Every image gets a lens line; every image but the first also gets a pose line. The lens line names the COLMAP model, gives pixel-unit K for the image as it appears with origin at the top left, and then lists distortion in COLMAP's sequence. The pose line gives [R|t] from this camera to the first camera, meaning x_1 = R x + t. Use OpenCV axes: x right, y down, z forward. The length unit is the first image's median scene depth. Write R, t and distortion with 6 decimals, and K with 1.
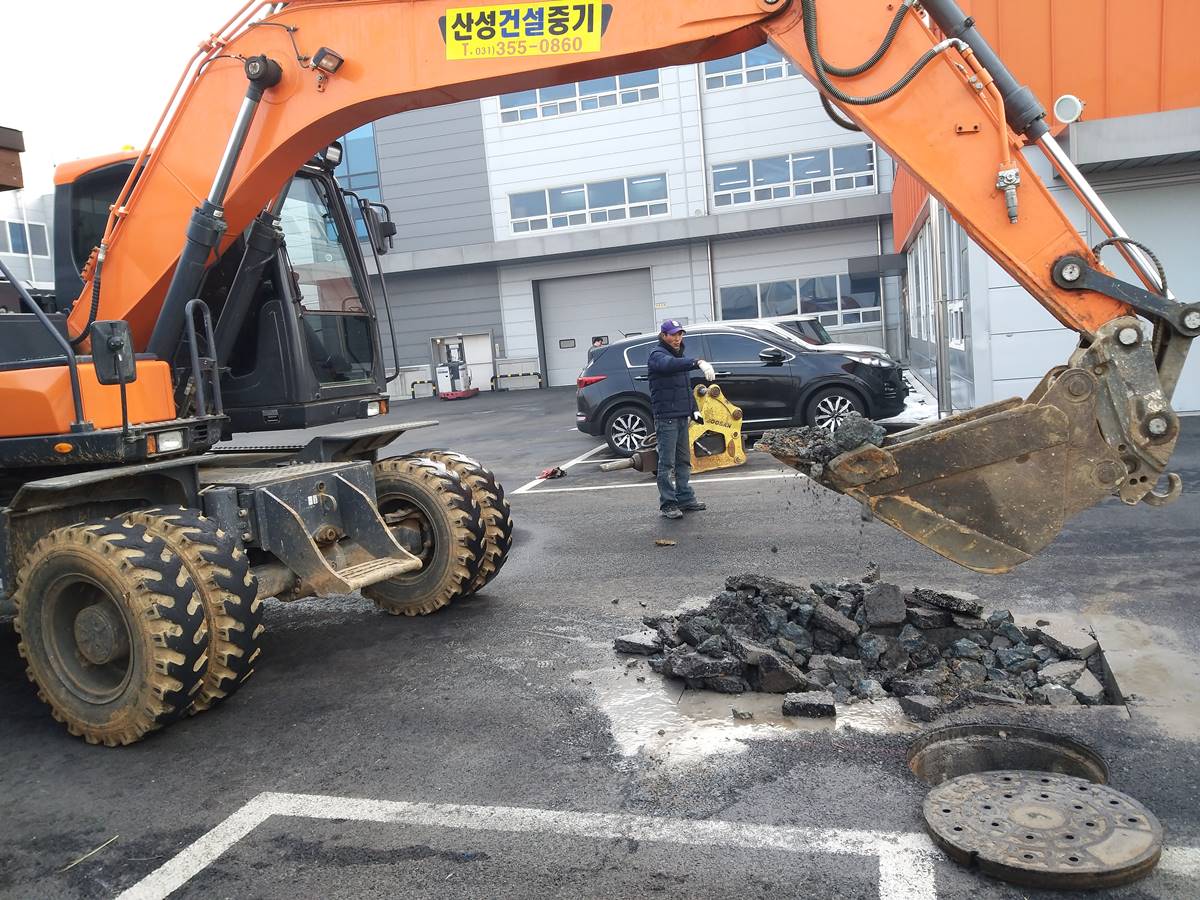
lens RADIAL K [[929.5, 0, 600.3], [0, 929.5, 453.4], [0, 0, 1]] dist [0.080276, -0.139382]
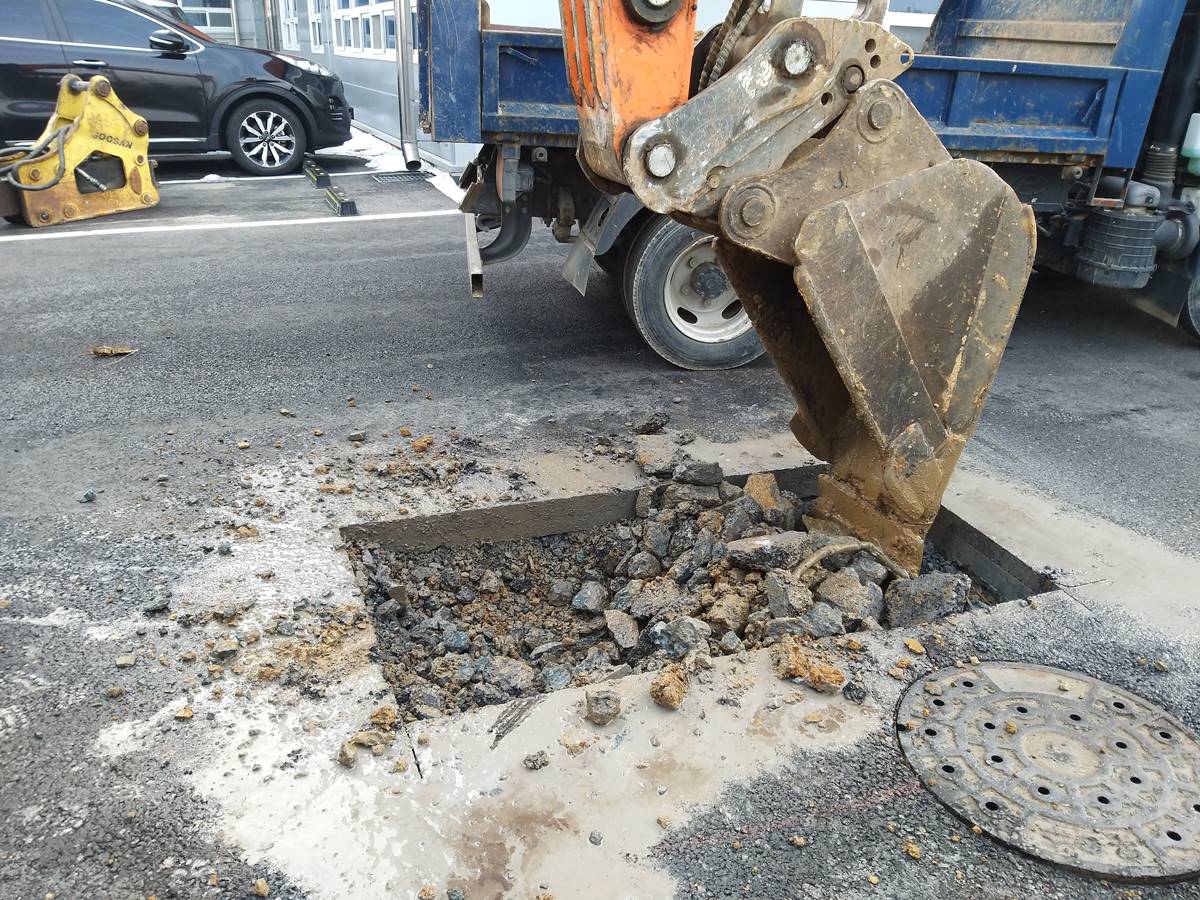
lens RADIAL K [[936.5, 0, 601.9], [0, 936.5, 452.0], [0, 0, 1]] dist [0.070004, -0.120157]
pose [[0.778659, -0.142544, 0.611041, -0.082957], [-0.024749, 0.966117, 0.256914, -0.000502], [-0.626959, -0.215171, 0.748748, 0.508627]]
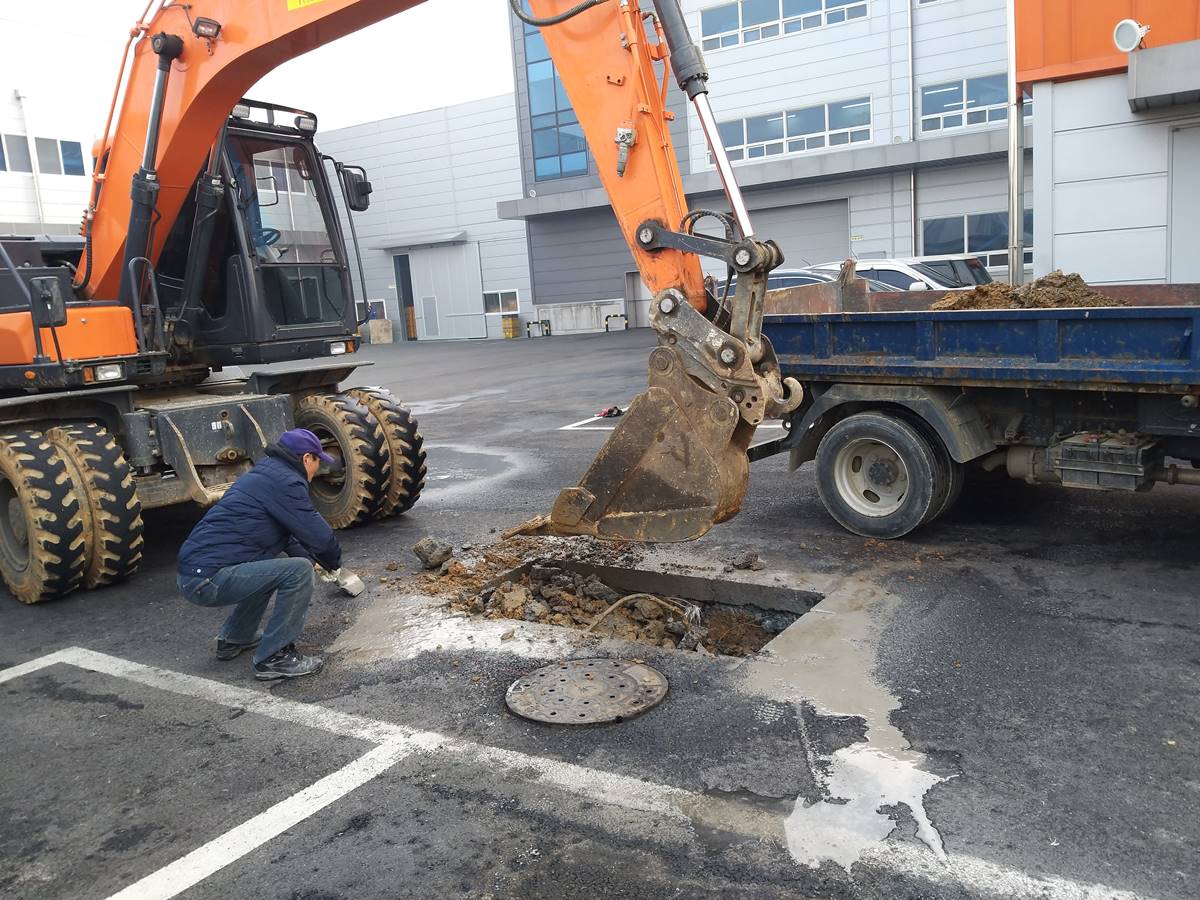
lens RADIAL K [[929.5, 0, 600.3], [0, 929.5, 453.4], [0, 0, 1]] dist [0.080276, -0.139382]
pose [[0.965097, 0.061824, -0.254491, 0.467074], [-0.043061, 0.995972, 0.078654, -0.030366], [0.258329, -0.064950, 0.963871, -0.041303]]
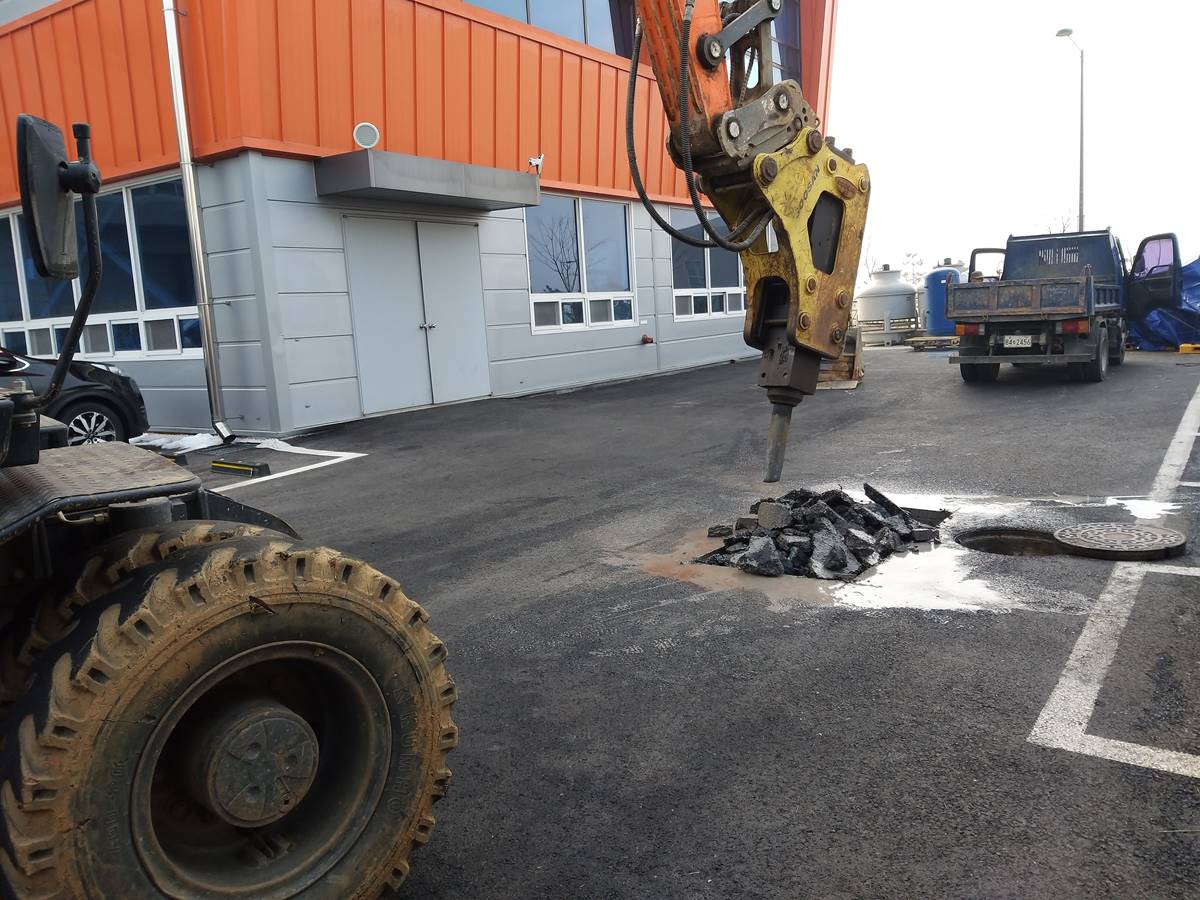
lens RADIAL K [[929.5, 0, 600.3], [0, 929.5, 453.4], [0, 0, 1]] dist [0.080276, -0.139382]
pose [[0.323016, -0.075683, 0.943362, -0.887172], [0.133080, 0.990525, 0.033899, 0.013201], [-0.936990, 0.114593, 0.330028, 0.732409]]
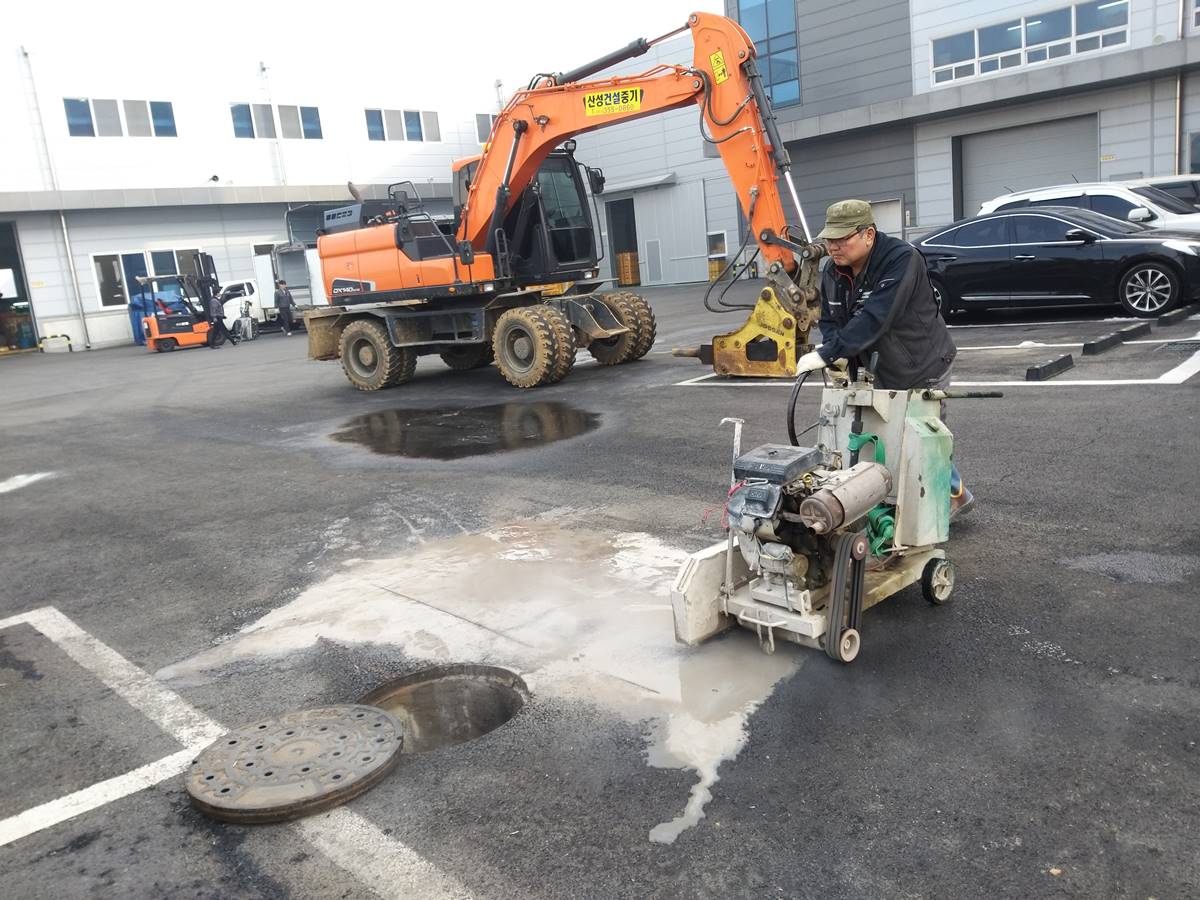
lens RADIAL K [[931.1, 0, 601.5], [0, 931.1, 453.2], [0, 0, 1]] dist [0.077264, -0.136517]
pose [[0.871145, 0.098013, -0.481145, 0.680445], [-0.030224, 0.988721, 0.146688, -0.059174], [0.490096, -0.113244, 0.864281, 0.163257]]
